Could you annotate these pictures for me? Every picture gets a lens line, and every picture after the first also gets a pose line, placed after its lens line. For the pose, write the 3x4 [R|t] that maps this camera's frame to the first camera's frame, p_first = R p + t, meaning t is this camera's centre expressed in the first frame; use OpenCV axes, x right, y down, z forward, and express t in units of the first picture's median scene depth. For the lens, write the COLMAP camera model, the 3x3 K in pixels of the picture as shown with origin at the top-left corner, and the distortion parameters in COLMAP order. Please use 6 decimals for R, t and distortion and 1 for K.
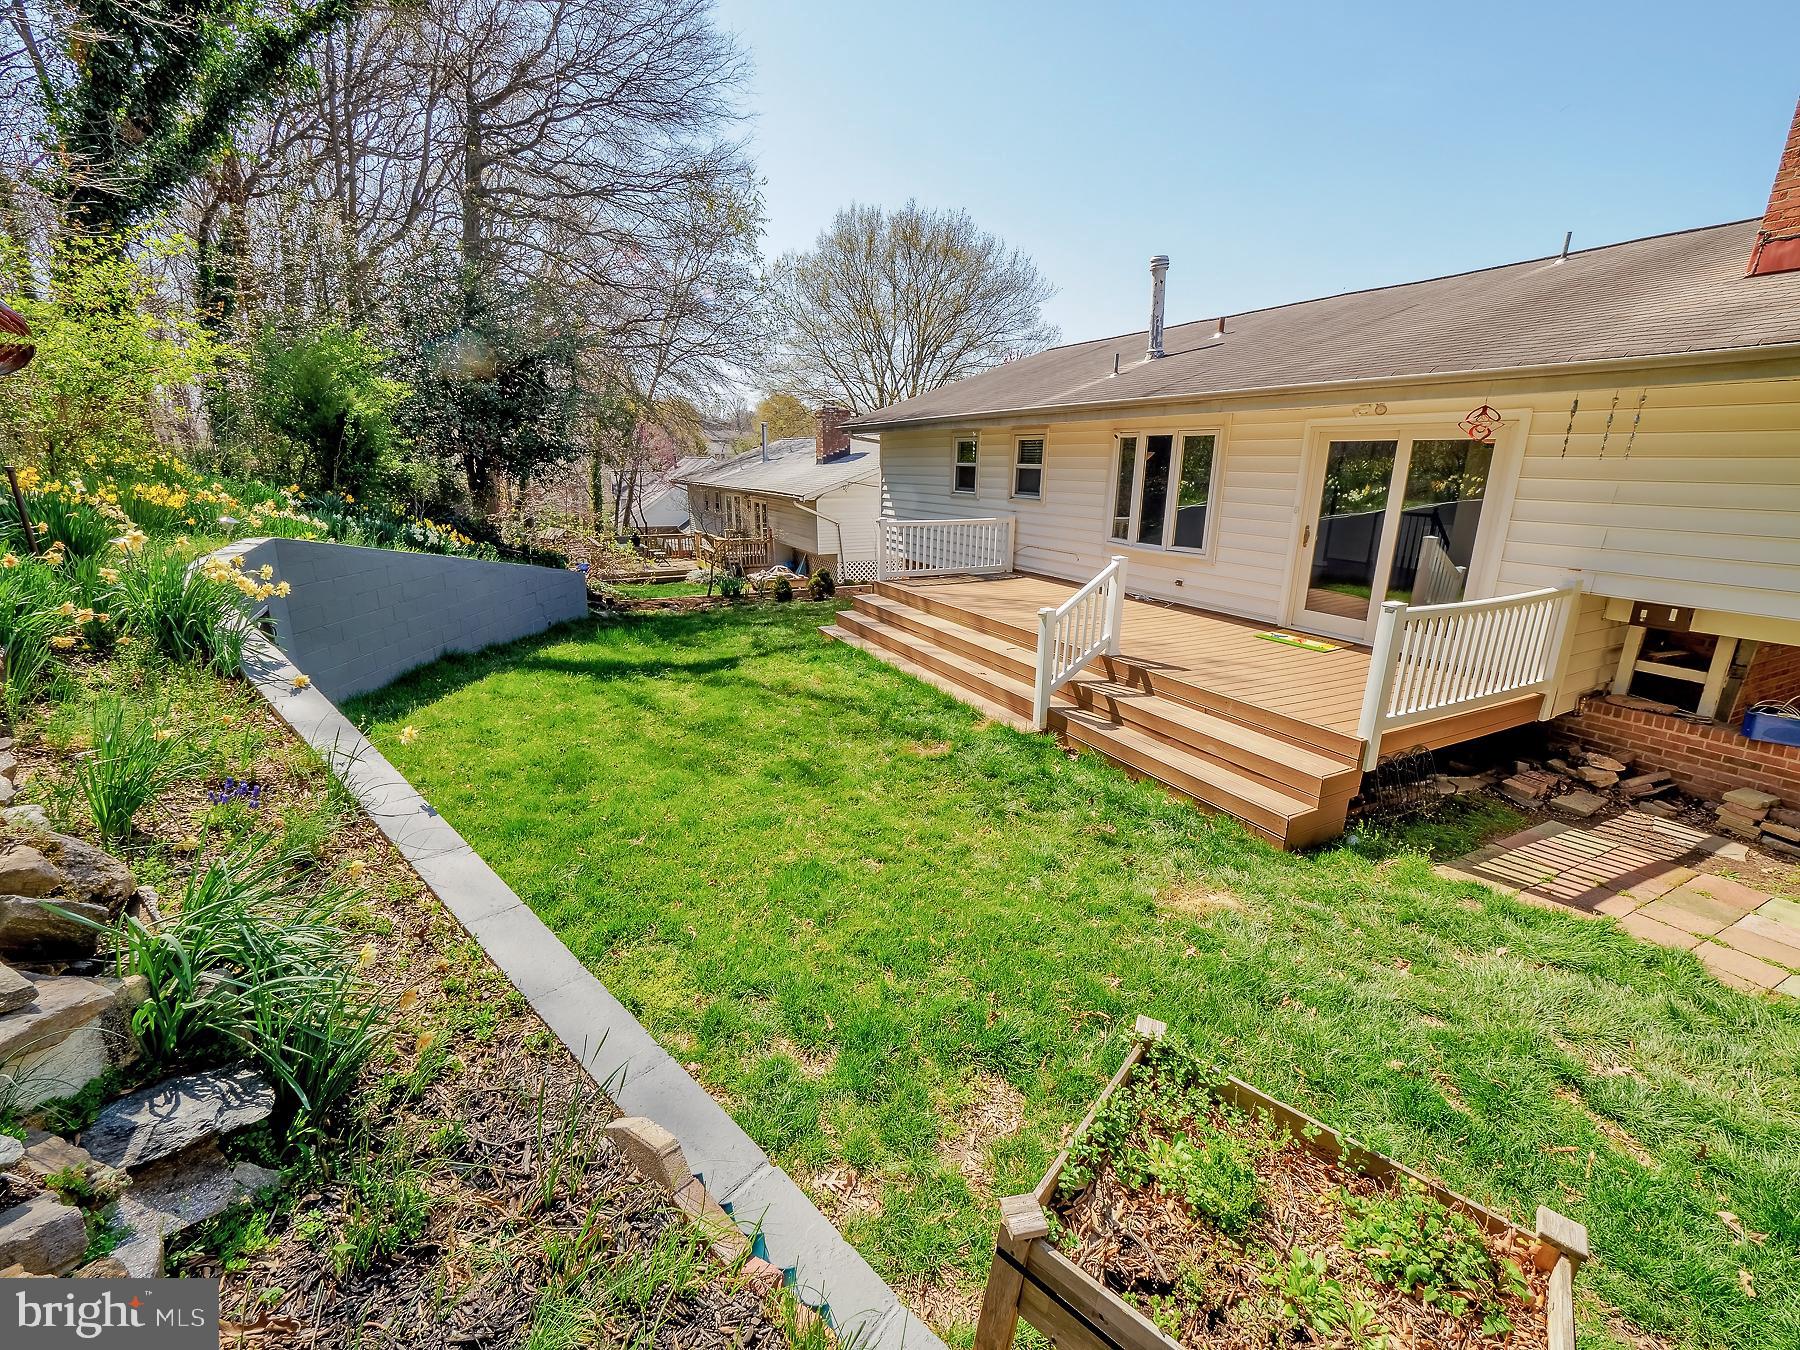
lens RADIAL K [[773.9, 0, 905.2], [0, 773.9, 684.6], [0, 0, 1]] dist [-0.008509, 0.002349]
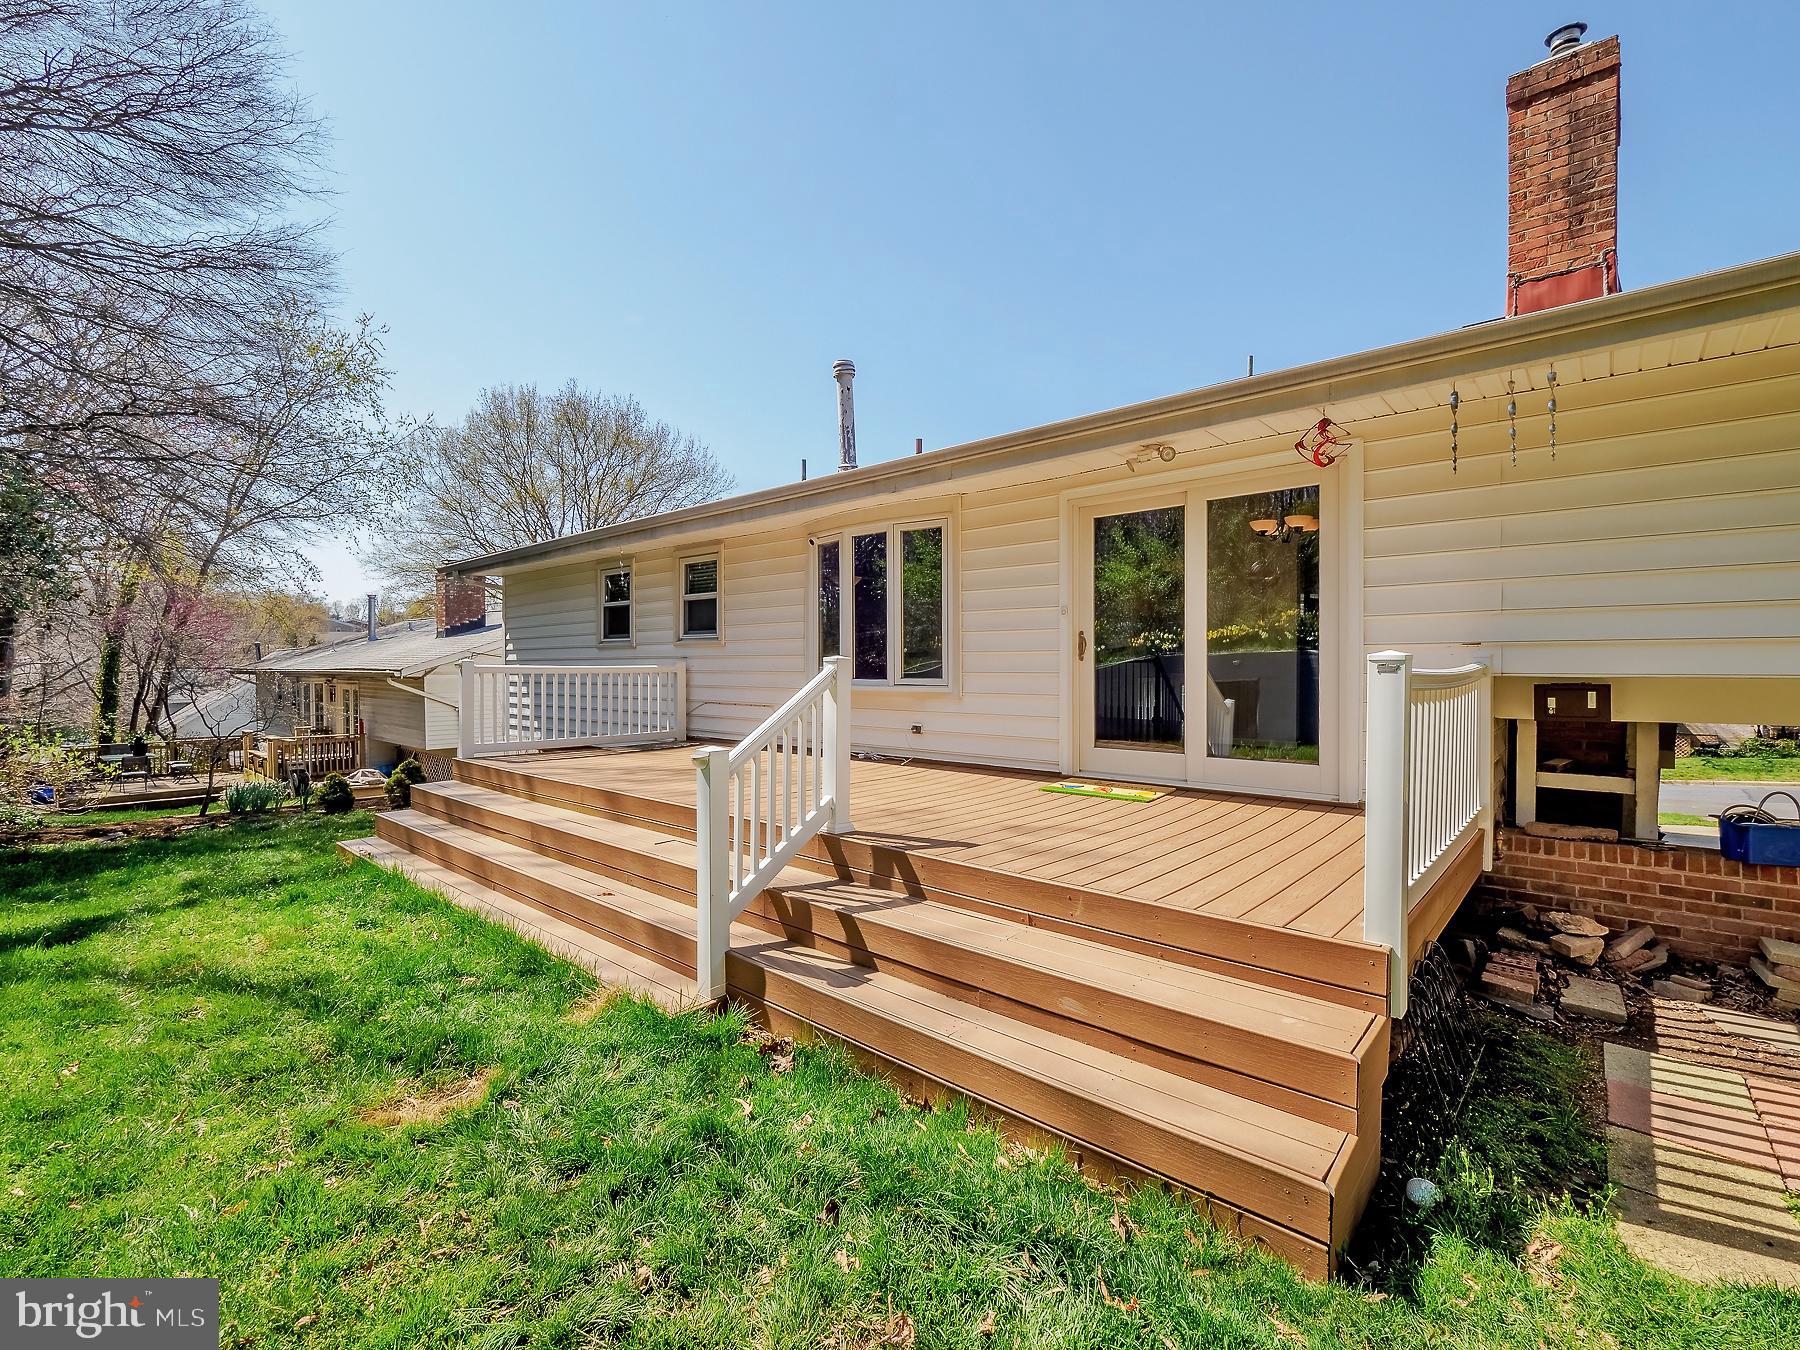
lens RADIAL K [[814.0, 0, 894.6], [0, 814.0, 684.1], [0, 0, 1]] dist [-0.002961, -0.002618]
pose [[0.937347, -0.025057, 0.347496, 0.100499], [0.111992, 0.966146, -0.232423, -0.001584], [-0.329908, 0.256777, 0.908420, 0.413024]]
